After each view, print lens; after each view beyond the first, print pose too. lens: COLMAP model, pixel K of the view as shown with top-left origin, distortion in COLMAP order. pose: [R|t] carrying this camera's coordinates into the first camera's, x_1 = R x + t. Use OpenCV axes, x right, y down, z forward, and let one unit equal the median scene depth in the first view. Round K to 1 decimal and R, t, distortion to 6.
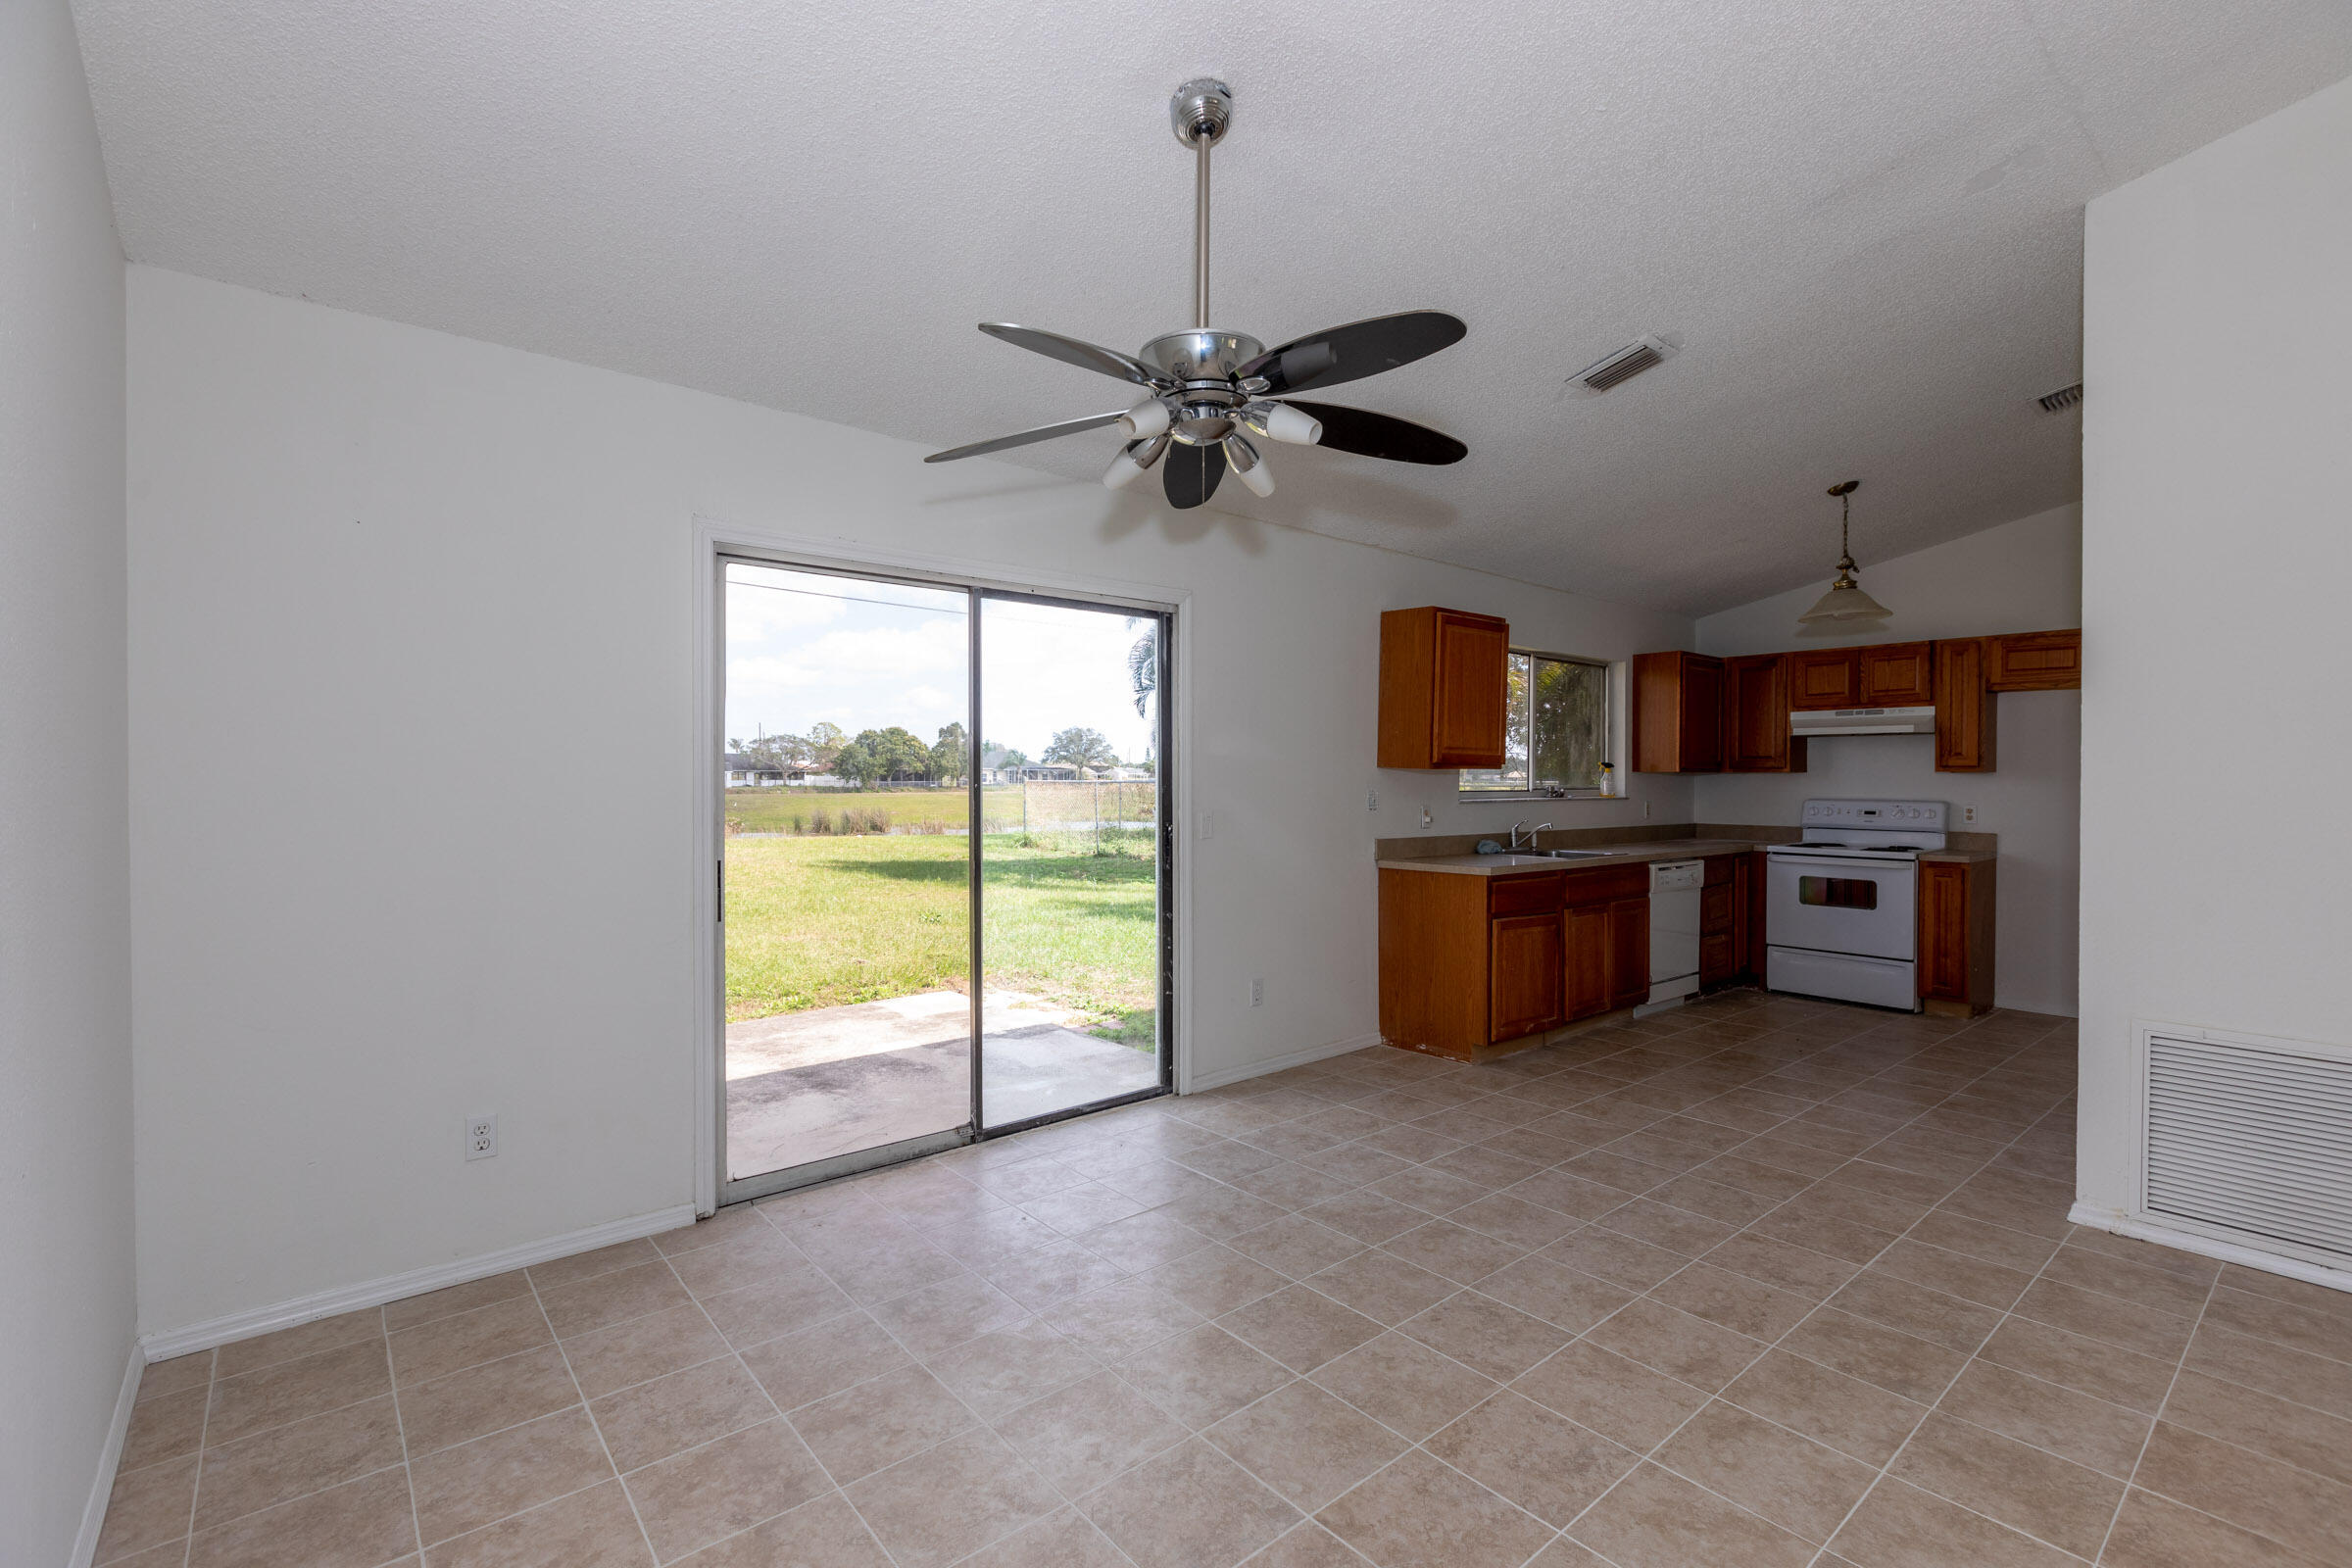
lens RADIAL K [[1049.0, 0, 1158.4], [0, 1049.0, 784.8], [0, 0, 1]] dist [0.000677, -0.000909]
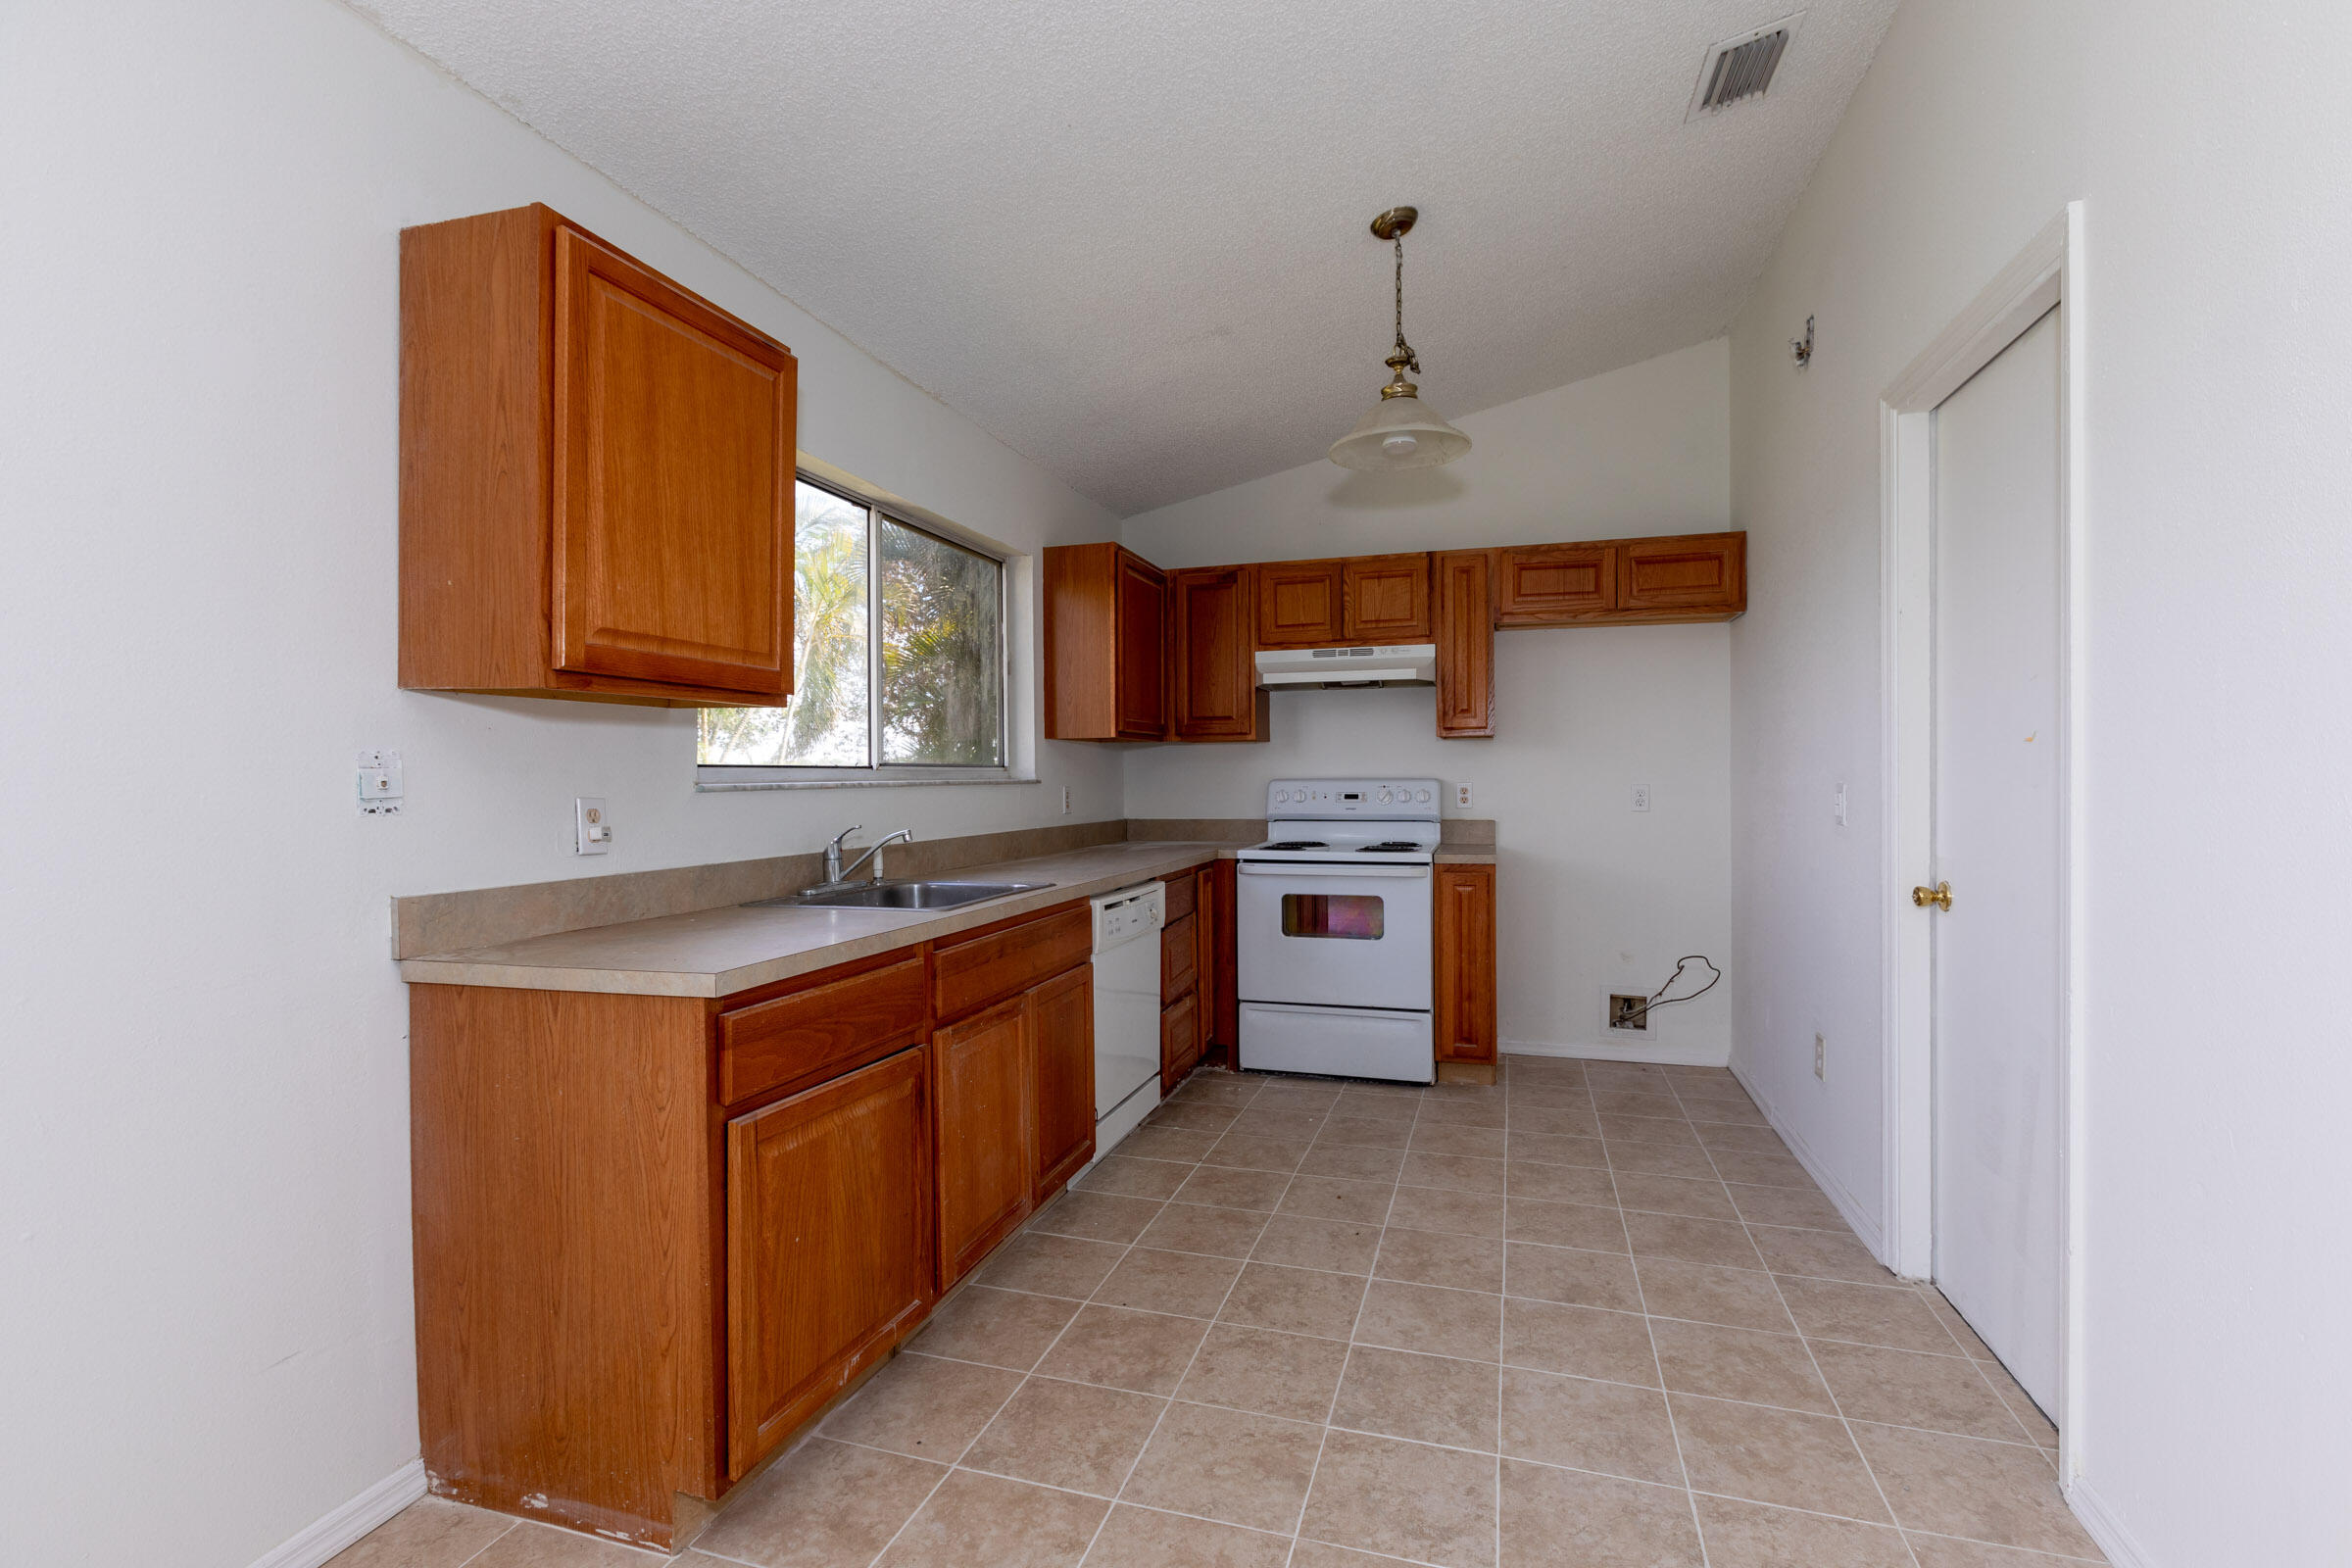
lens RADIAL K [[1049.0, 0, 1182.8], [0, 1049.0, 786.6], [0, 0, 1]] dist [0.000677, -0.000909]
pose [[0.833269, -0.015828, 0.552641, 0.238277], [0.015658, 0.999865, 0.005029, 0.018213], [-0.552646, 0.004463, 0.833404, 0.590913]]
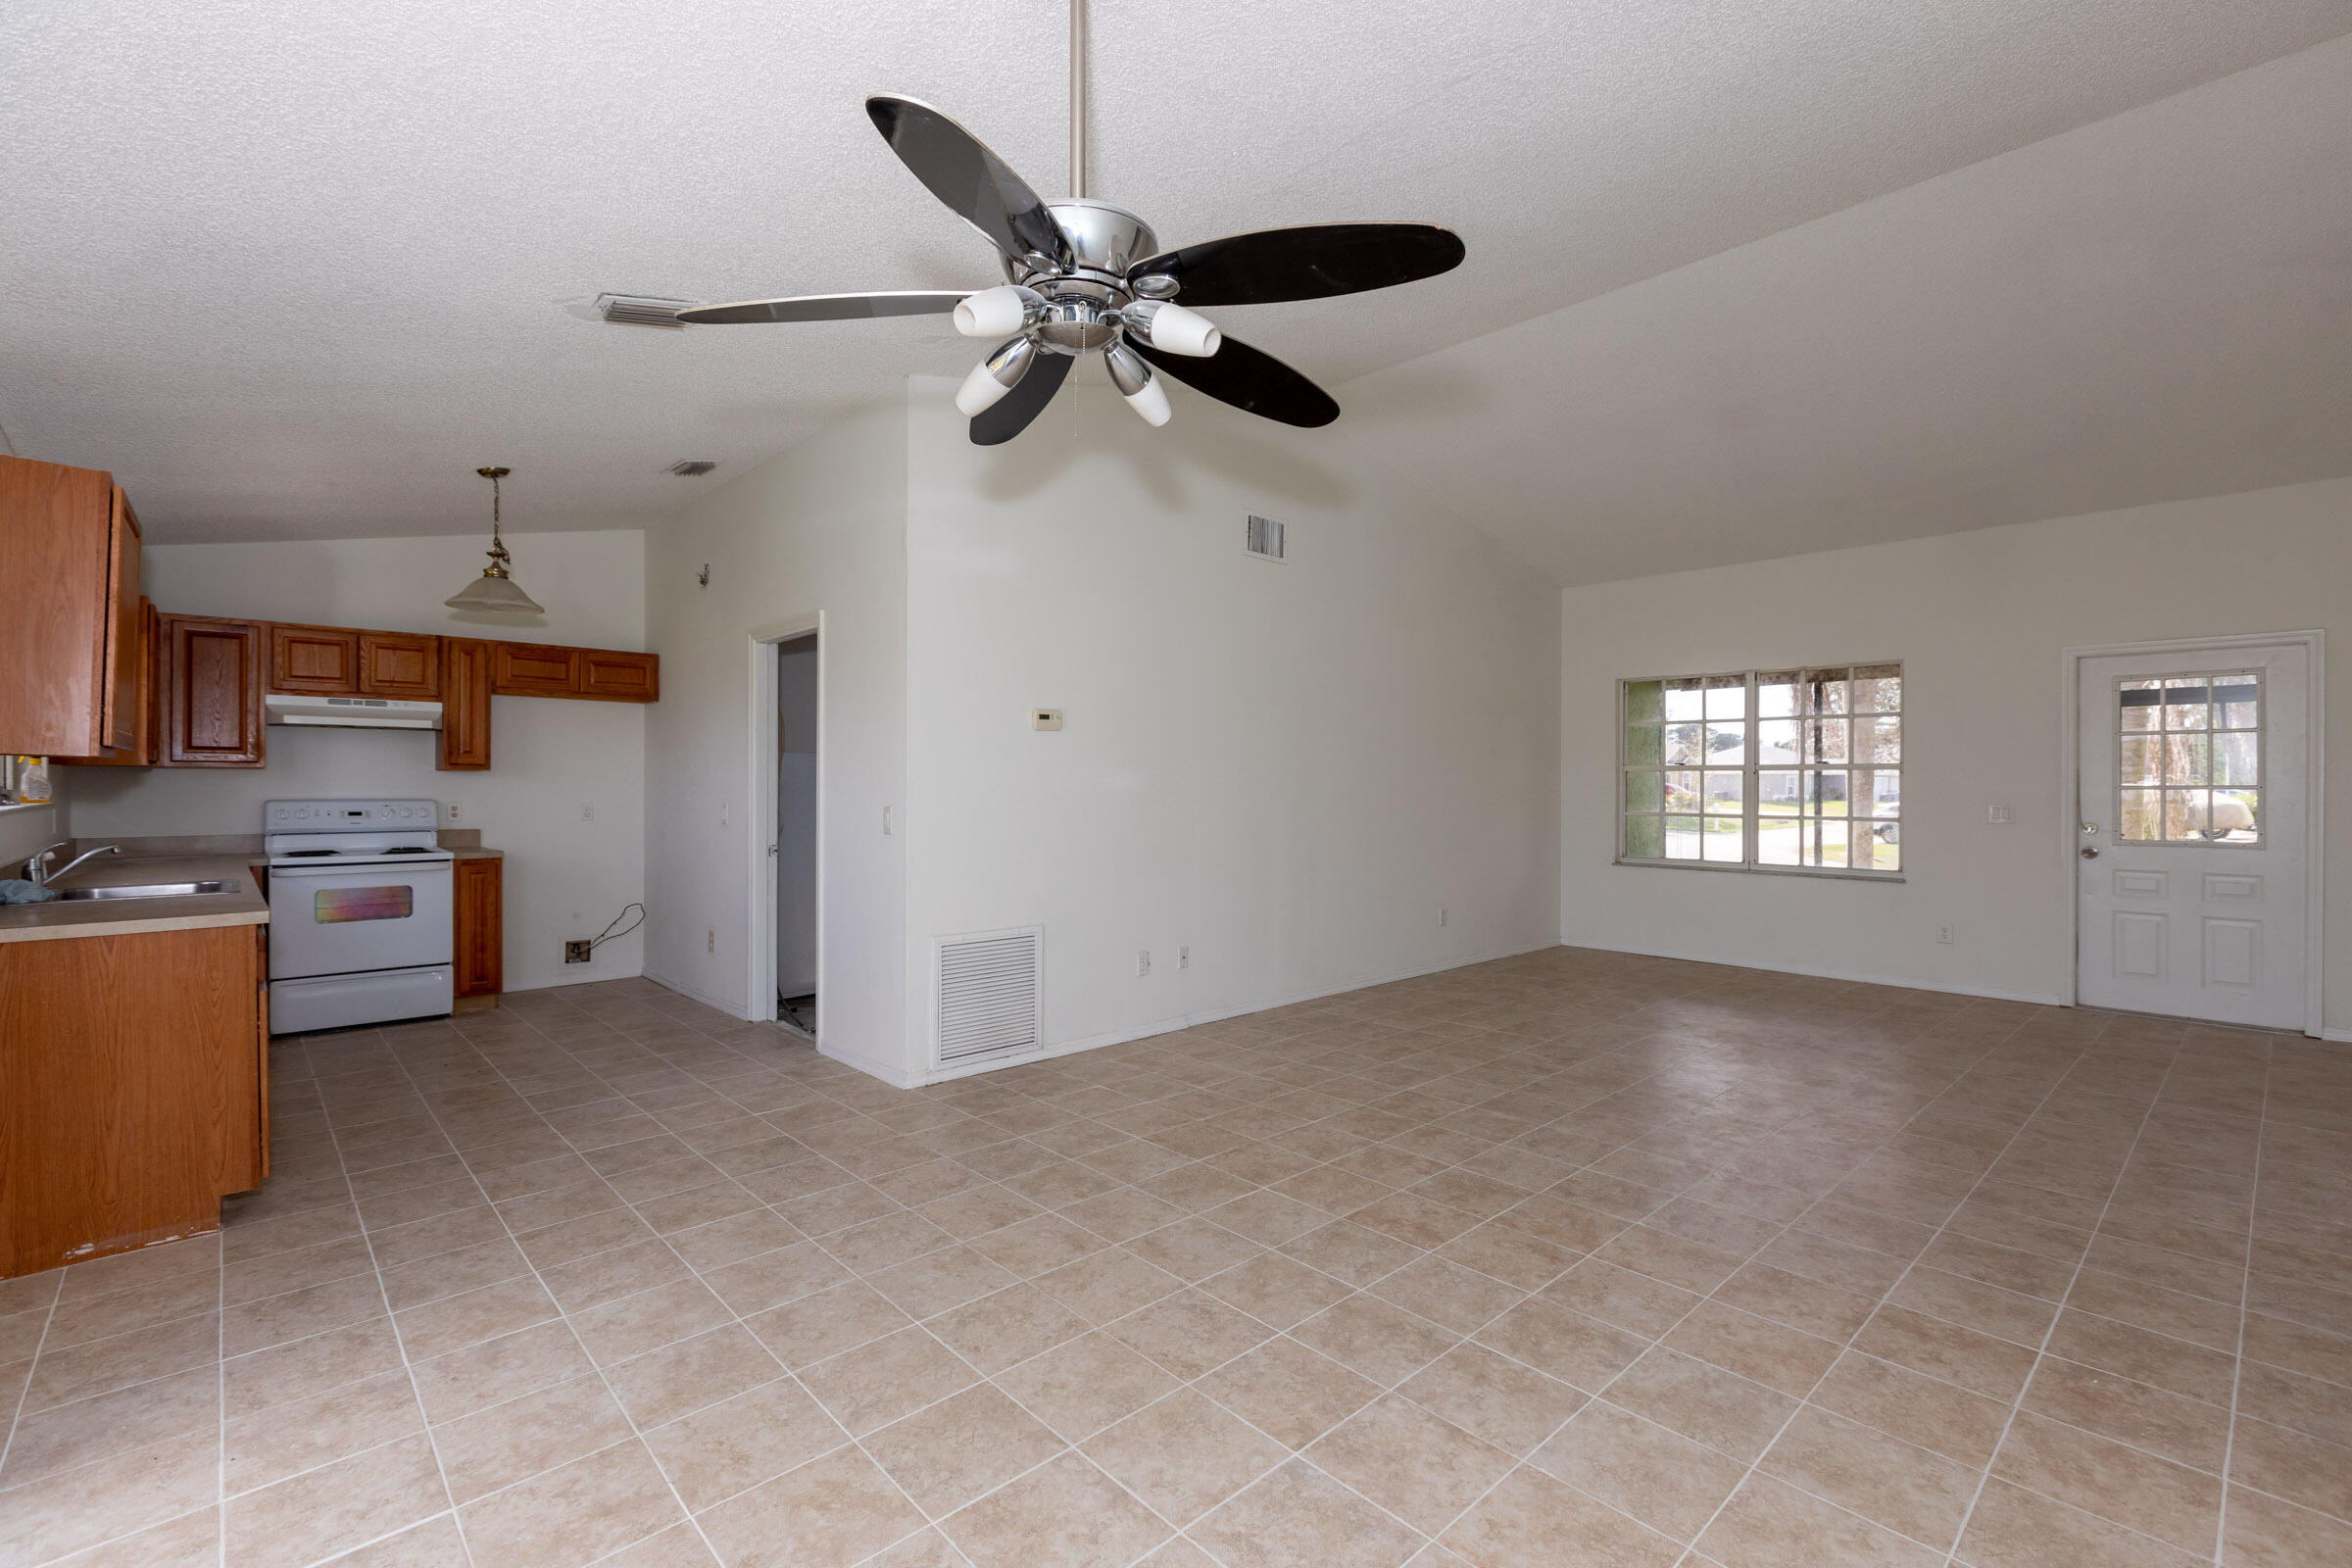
lens RADIAL K [[1049.0, 0, 1183.5], [0, 1049.0, 783.4], [0, 0, 1]] dist [0.000677, -0.000909]
pose [[-0.072218, -0.004606, 0.997378, -0.346300], [0.004624, 0.999977, 0.004953, -0.000926], [-0.997378, 0.004970, -0.072195, 0.444423]]
